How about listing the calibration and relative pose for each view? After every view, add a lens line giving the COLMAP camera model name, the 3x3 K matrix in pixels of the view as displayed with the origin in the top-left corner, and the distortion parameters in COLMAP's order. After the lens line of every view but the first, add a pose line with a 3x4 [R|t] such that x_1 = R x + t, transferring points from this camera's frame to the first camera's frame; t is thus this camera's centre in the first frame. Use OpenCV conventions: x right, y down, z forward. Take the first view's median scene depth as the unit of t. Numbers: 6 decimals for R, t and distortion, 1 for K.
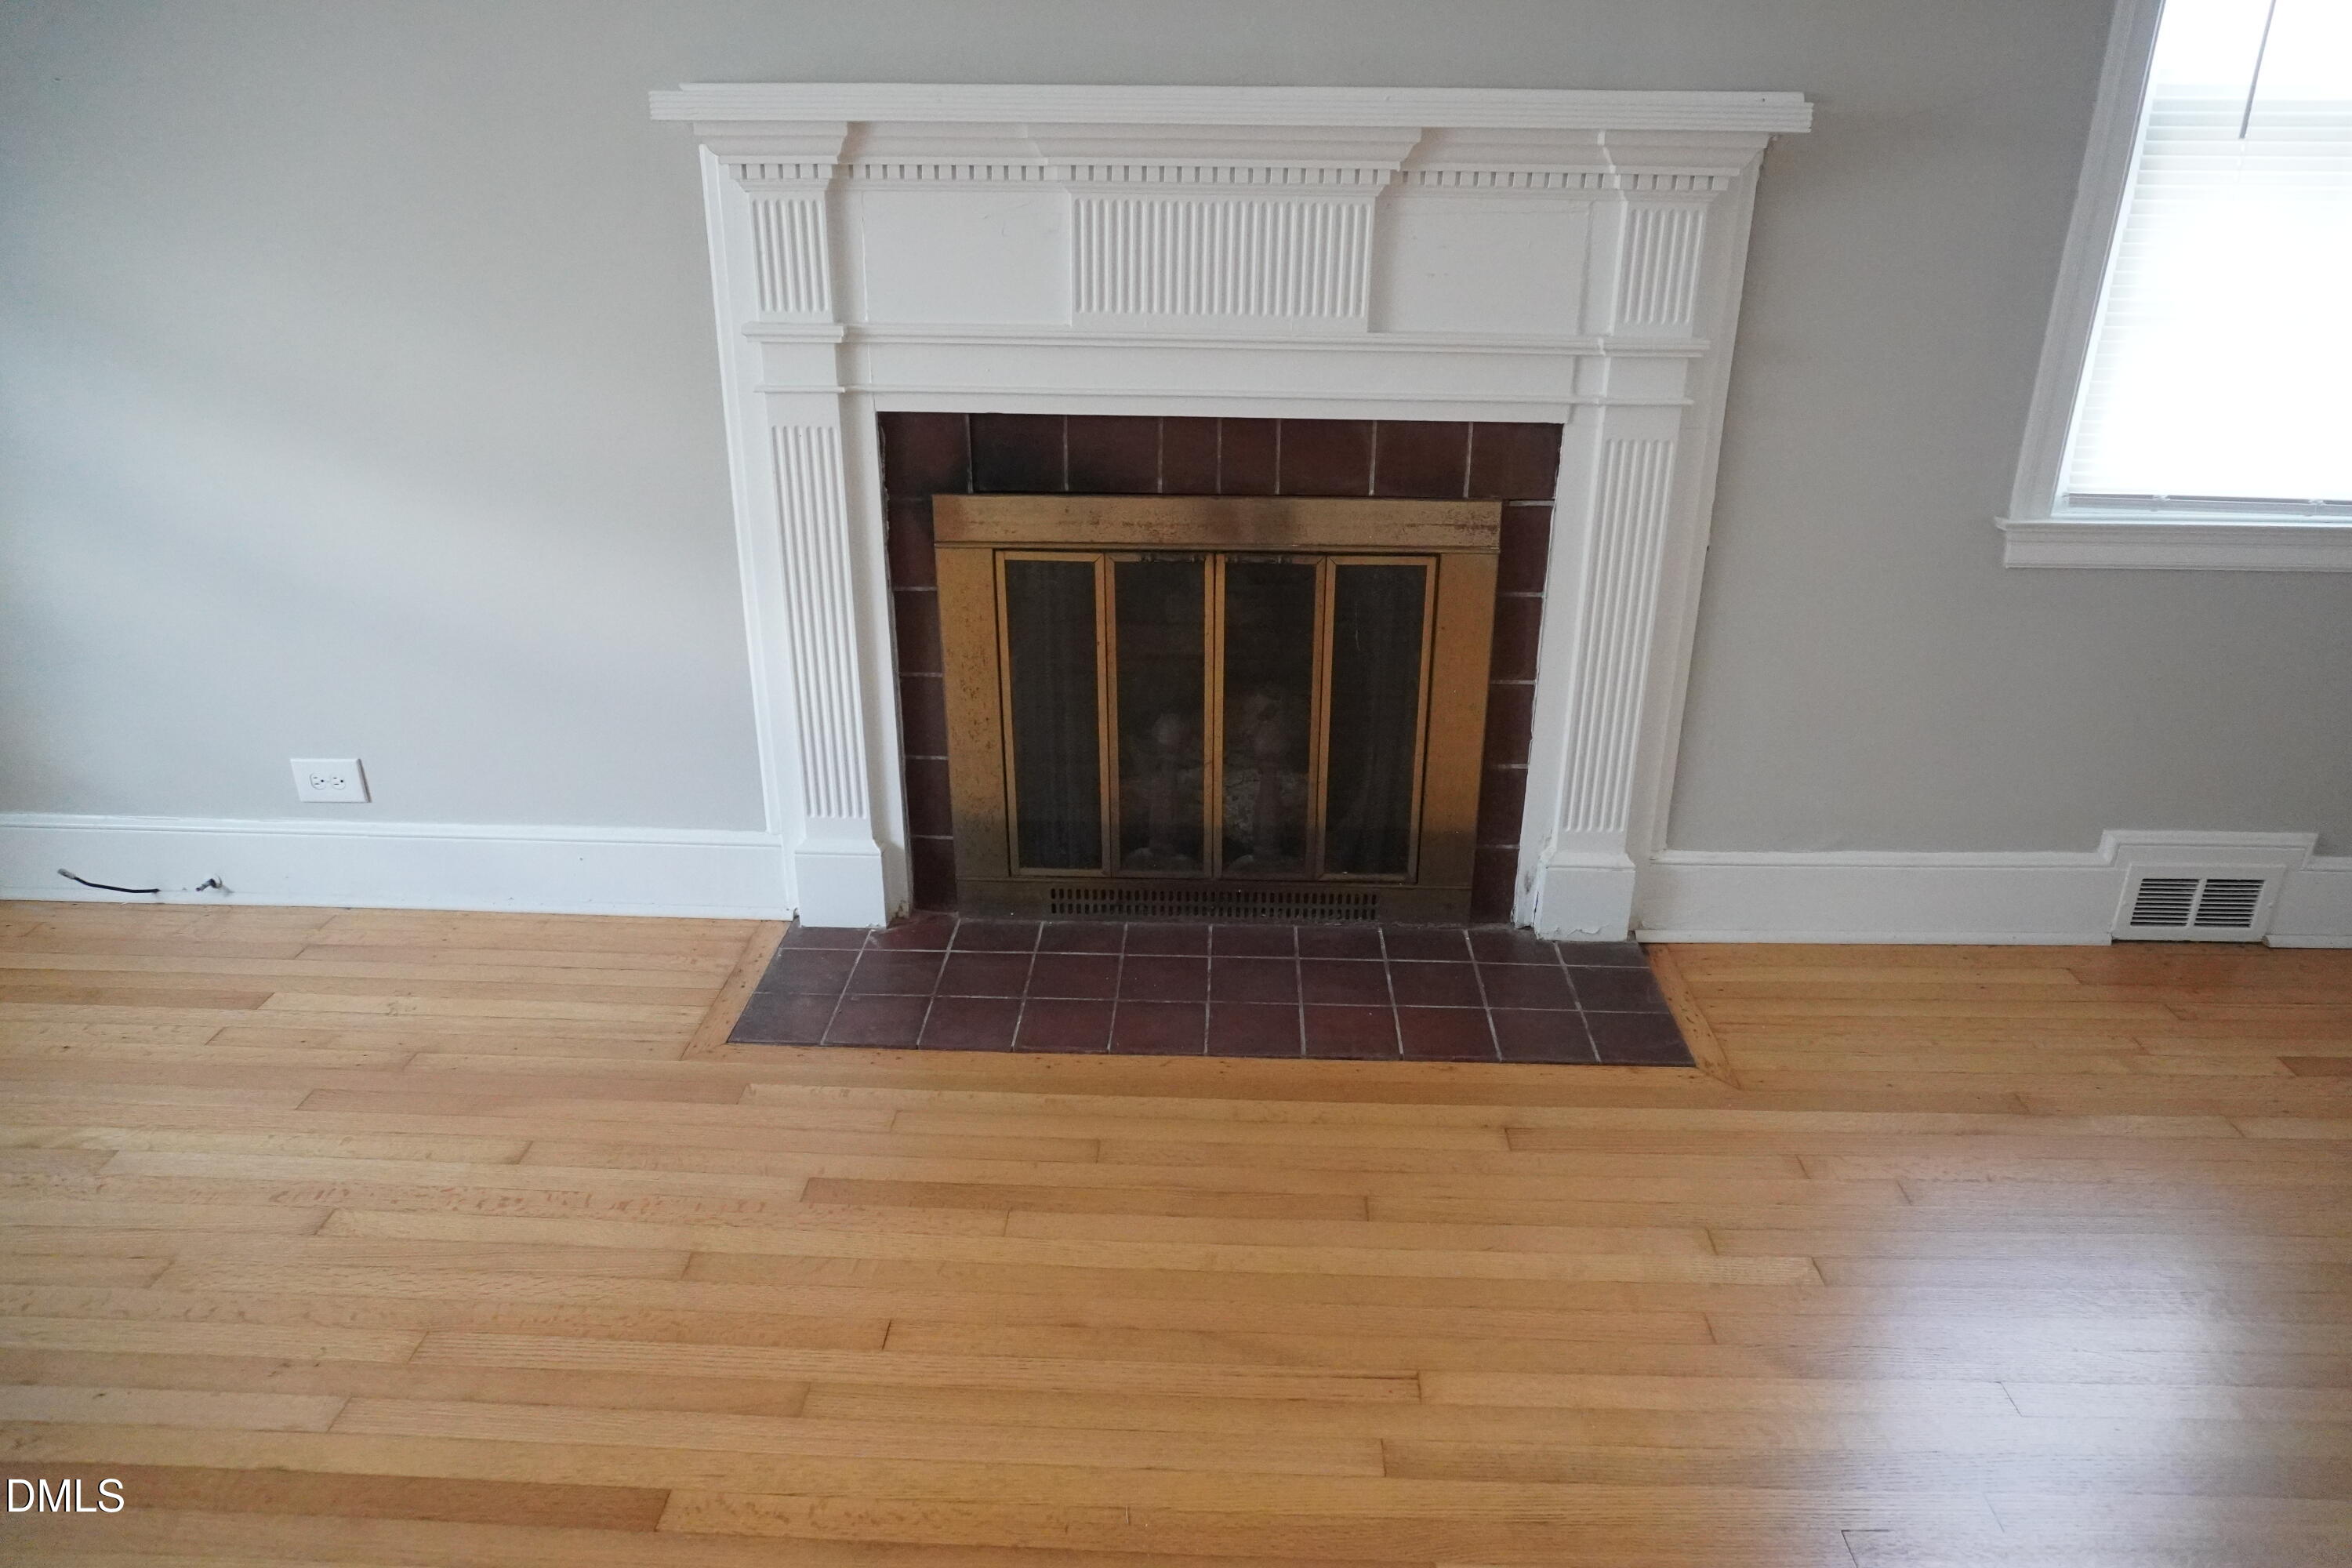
lens RADIAL K [[1567.7, 0, 1176.0], [0, 1567.7, 784.0], [0, 0, 1]] dist [-0.027508, 0.033092]
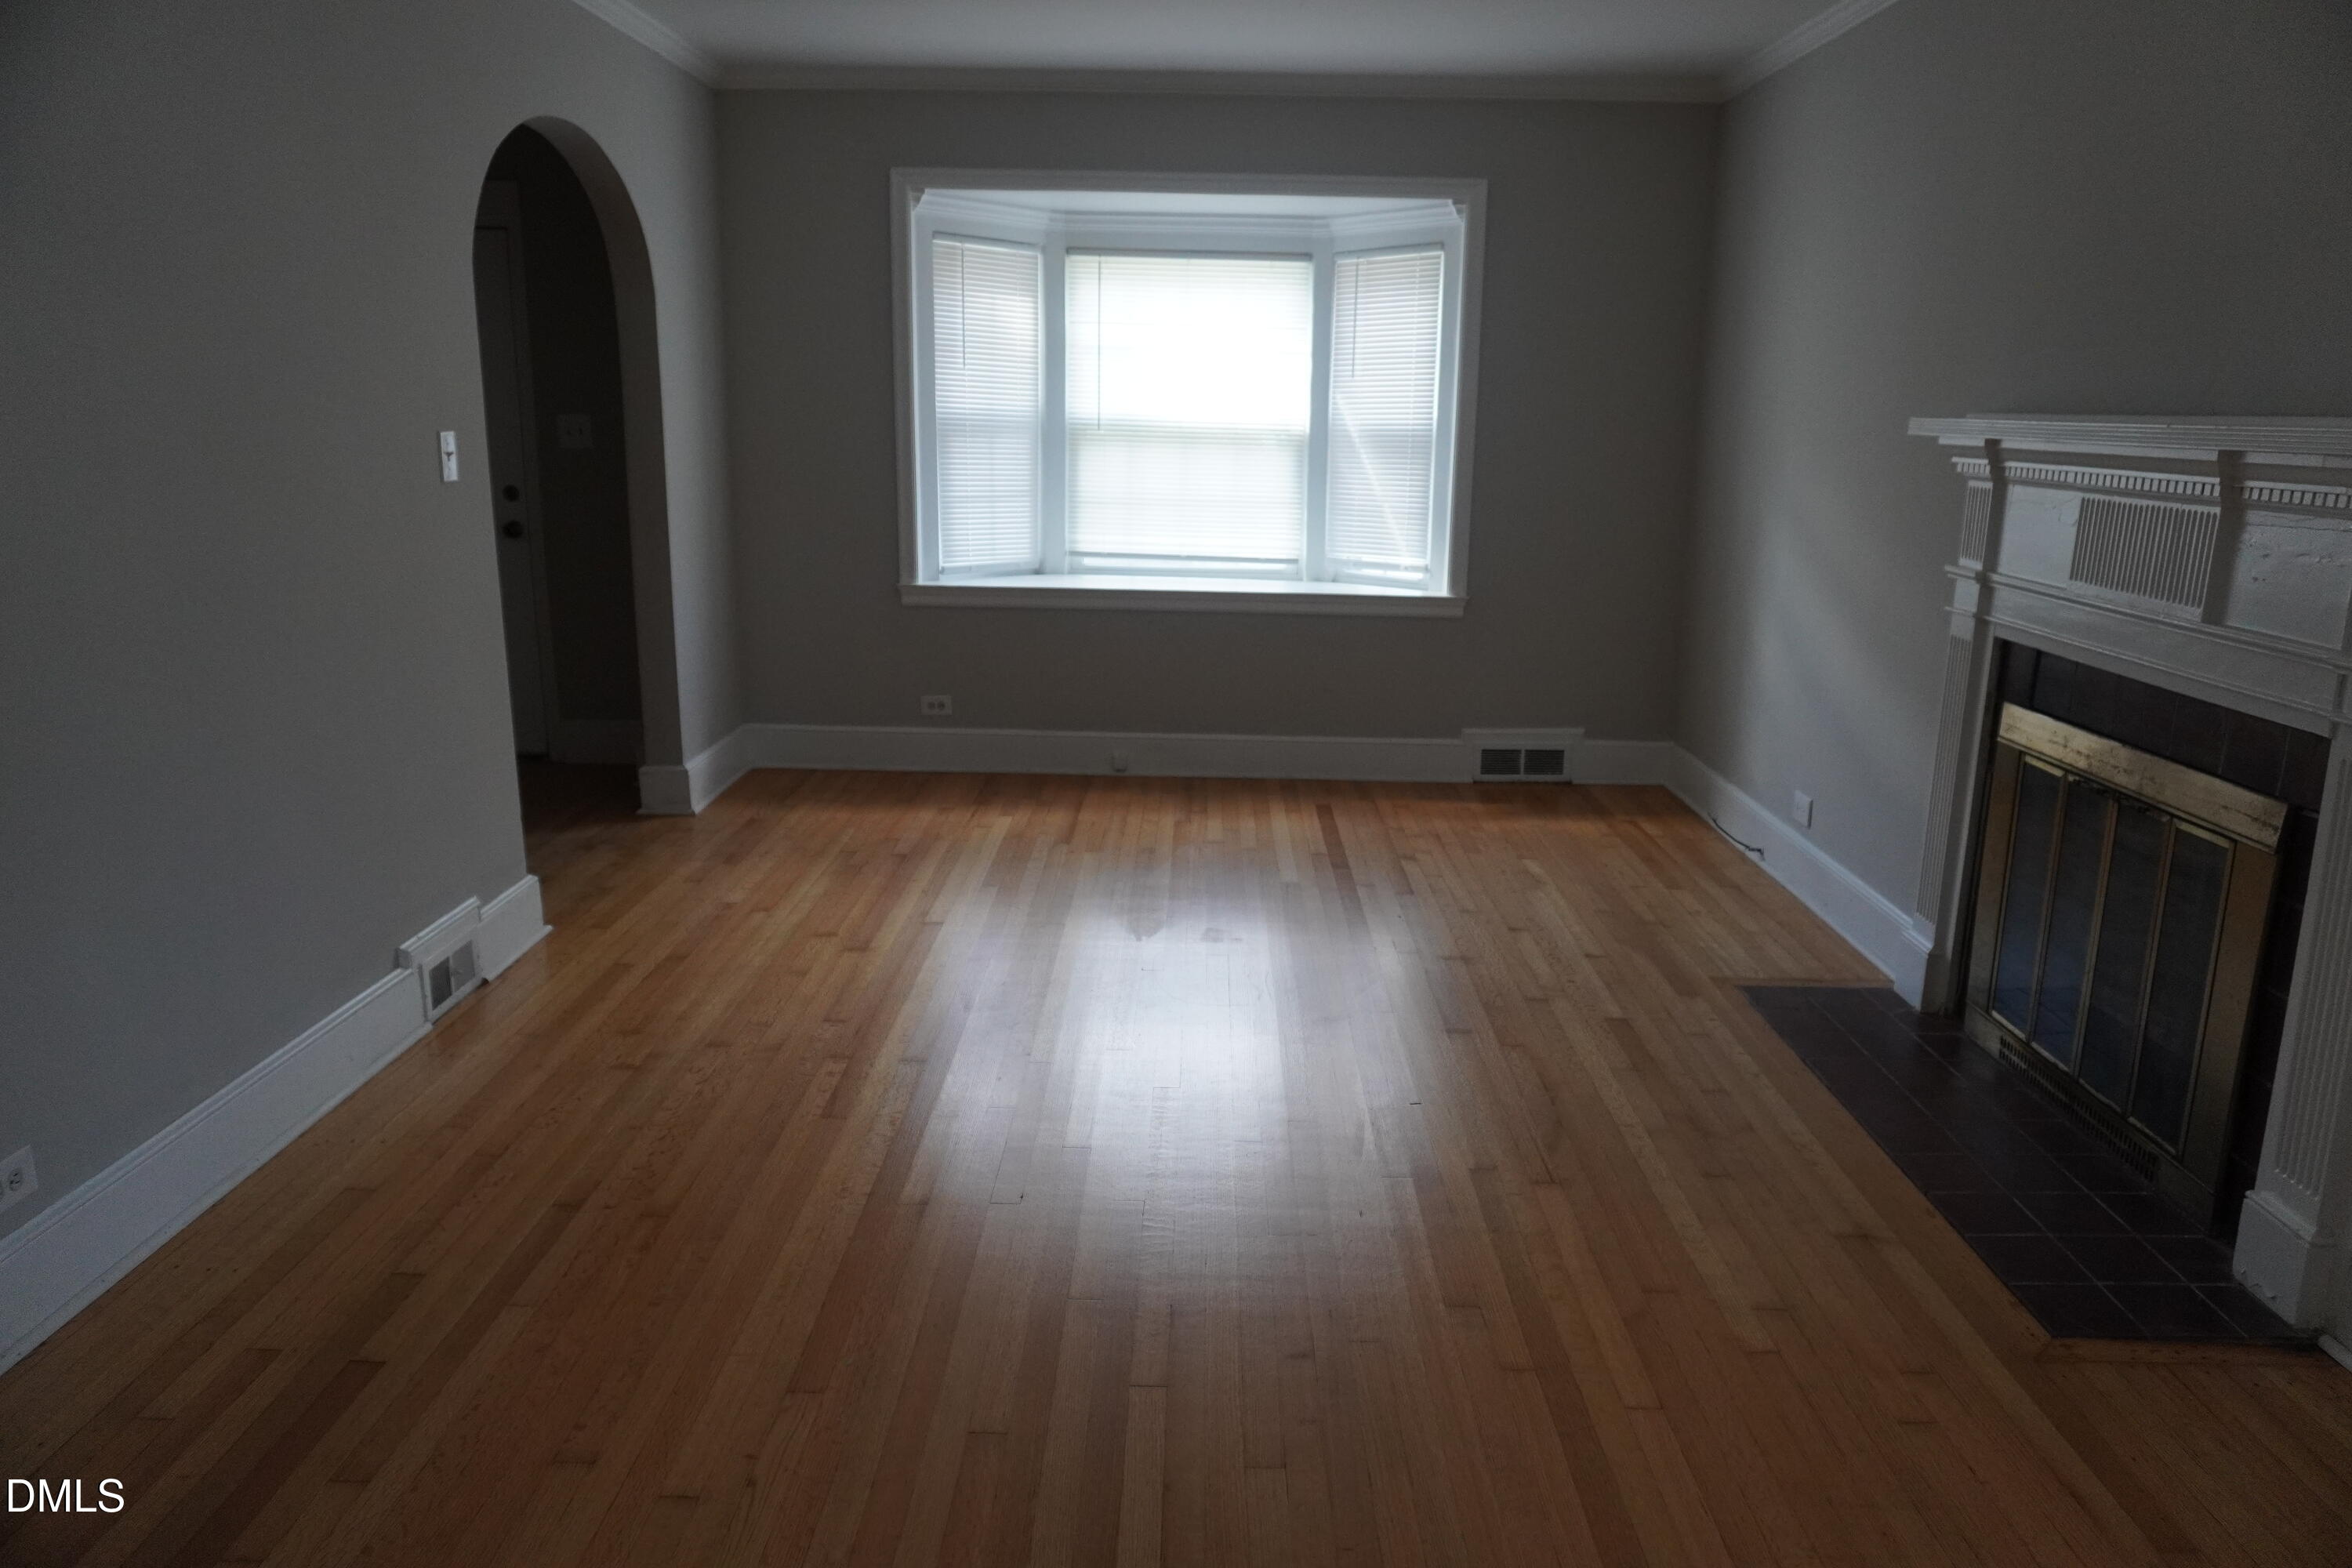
lens RADIAL K [[1567.7, 0, 1176.0], [0, 1567.7, 784.0], [0, 0, 1]] dist [-0.027508, 0.033092]
pose [[0.018225, 0.232545, -0.972415, 1.166191], [-0.399081, 0.893434, 0.206178, -0.113772], [0.916734, 0.384315, 0.109087, 0.229978]]
